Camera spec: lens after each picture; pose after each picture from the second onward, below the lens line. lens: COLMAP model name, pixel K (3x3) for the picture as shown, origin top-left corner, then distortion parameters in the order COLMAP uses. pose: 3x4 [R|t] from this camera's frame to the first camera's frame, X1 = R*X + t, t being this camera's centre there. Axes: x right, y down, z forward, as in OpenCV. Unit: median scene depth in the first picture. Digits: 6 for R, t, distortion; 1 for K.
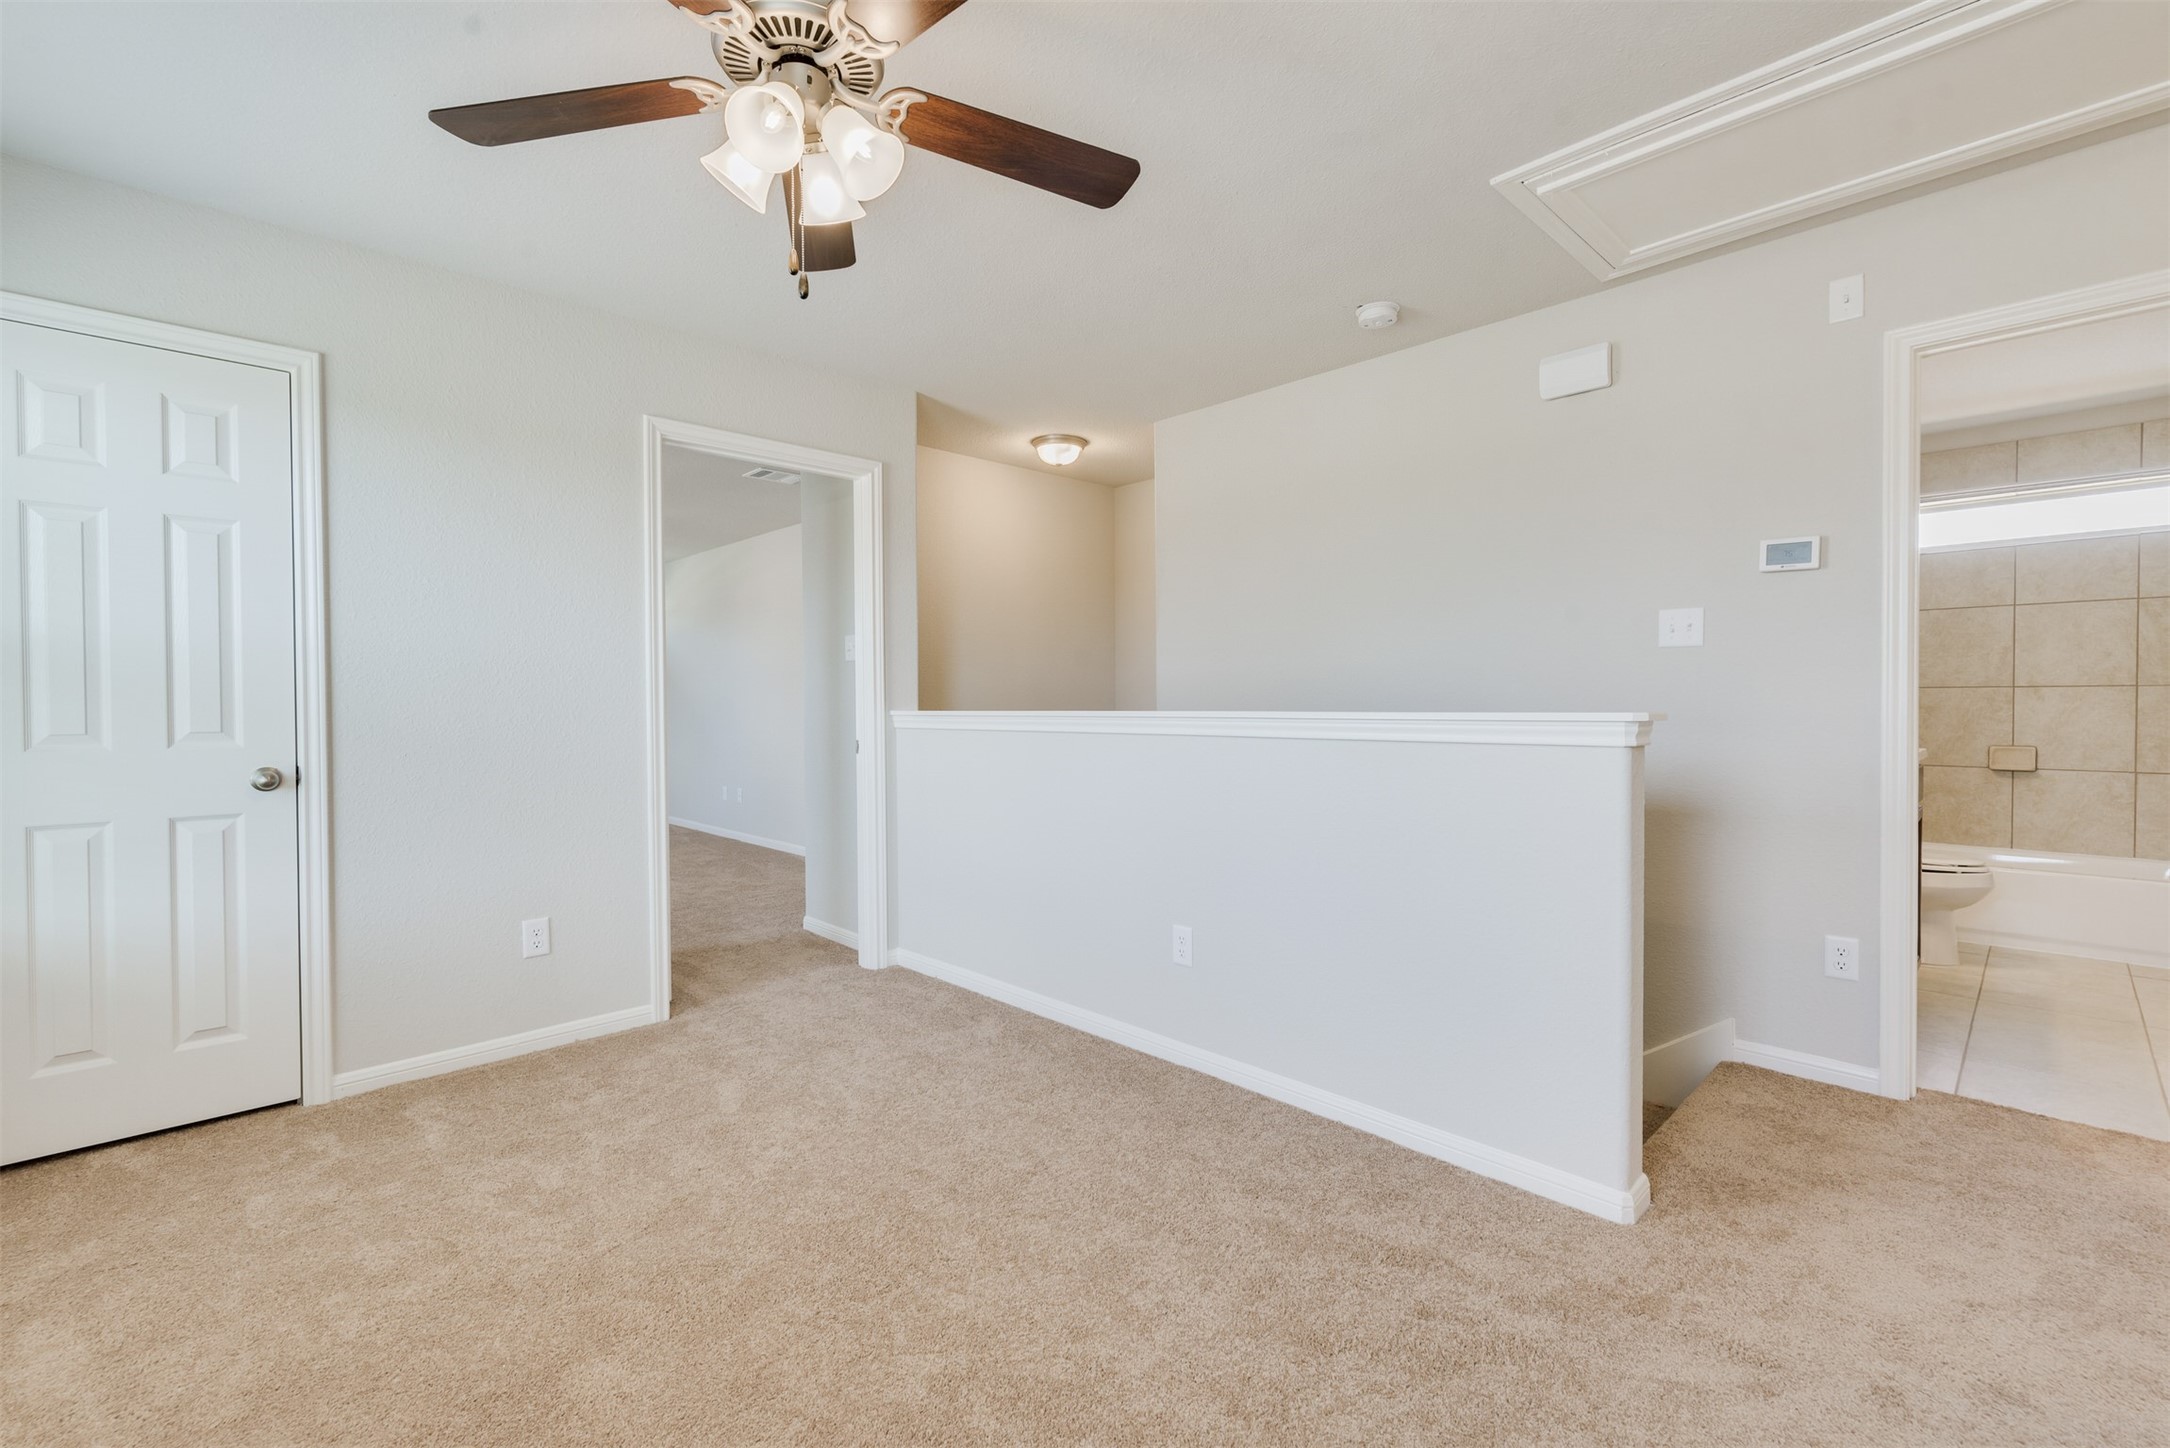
lens RADIAL K [[953.5, 0, 1124.7], [0, 953.5, 712.5], [0, 0, 1]] dist [0.000696, -0.000036]
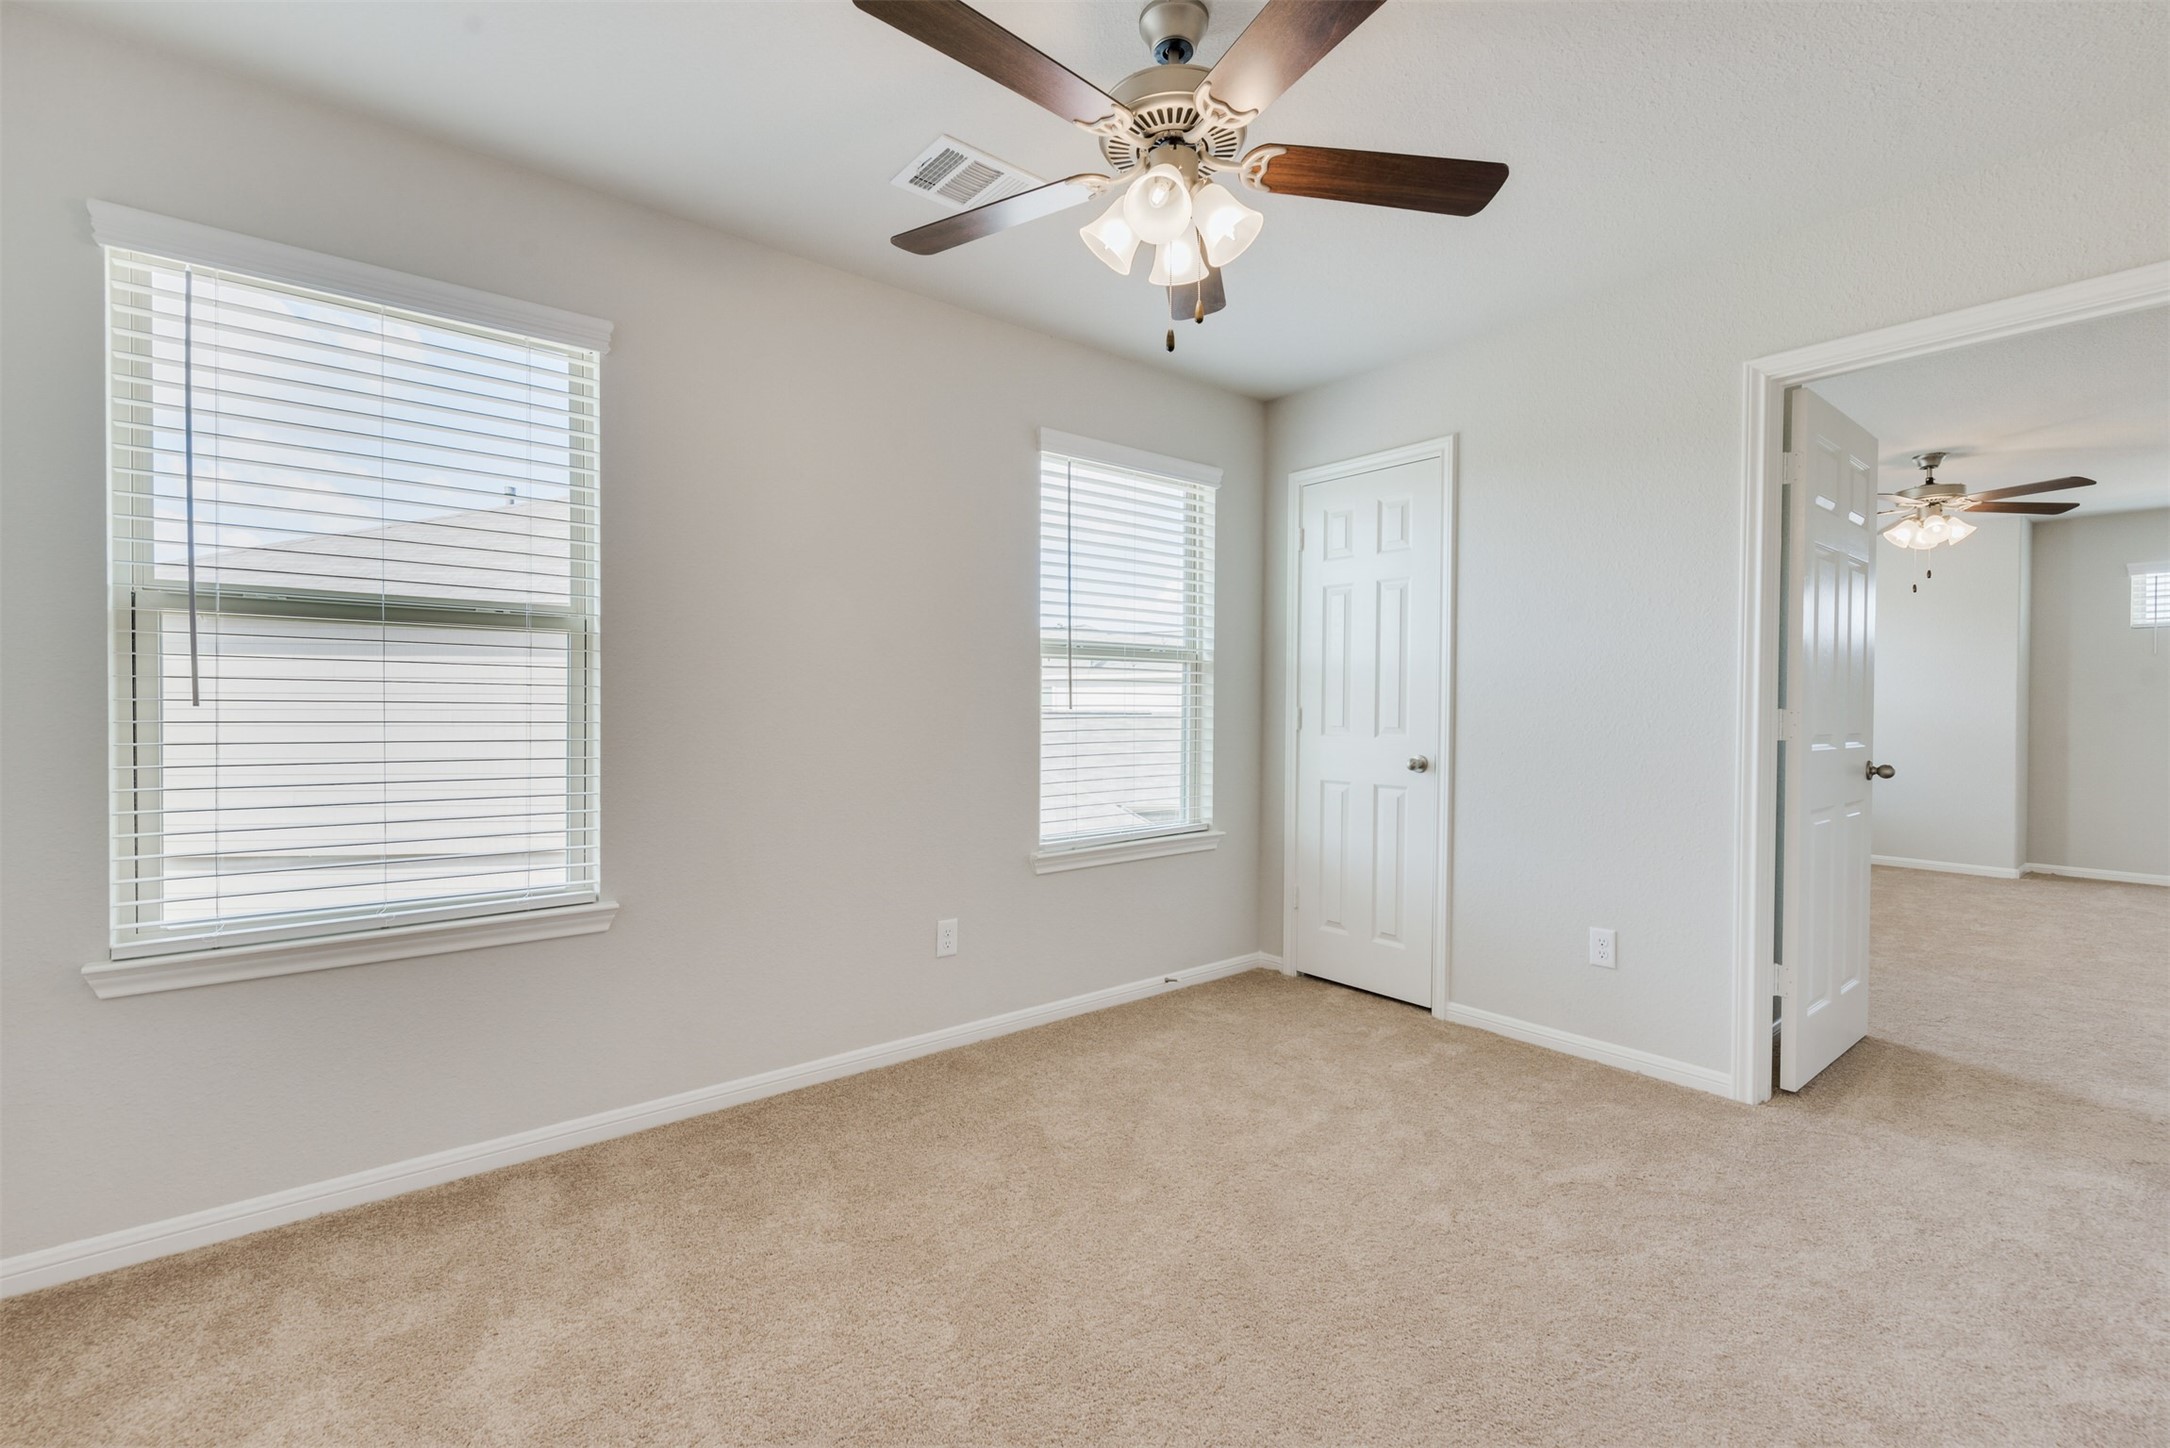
lens RADIAL K [[895.1, 0, 1012.3], [0, 895.1, 720.9], [0, 0, 1]] dist [0.019776, -0.000079]
pose [[-0.117749, 0.021346, -0.992814, 0.435050], [-0.018452, 0.999549, 0.023679, -0.011134], [0.992872, 0.021107, -0.117302, 0.569704]]
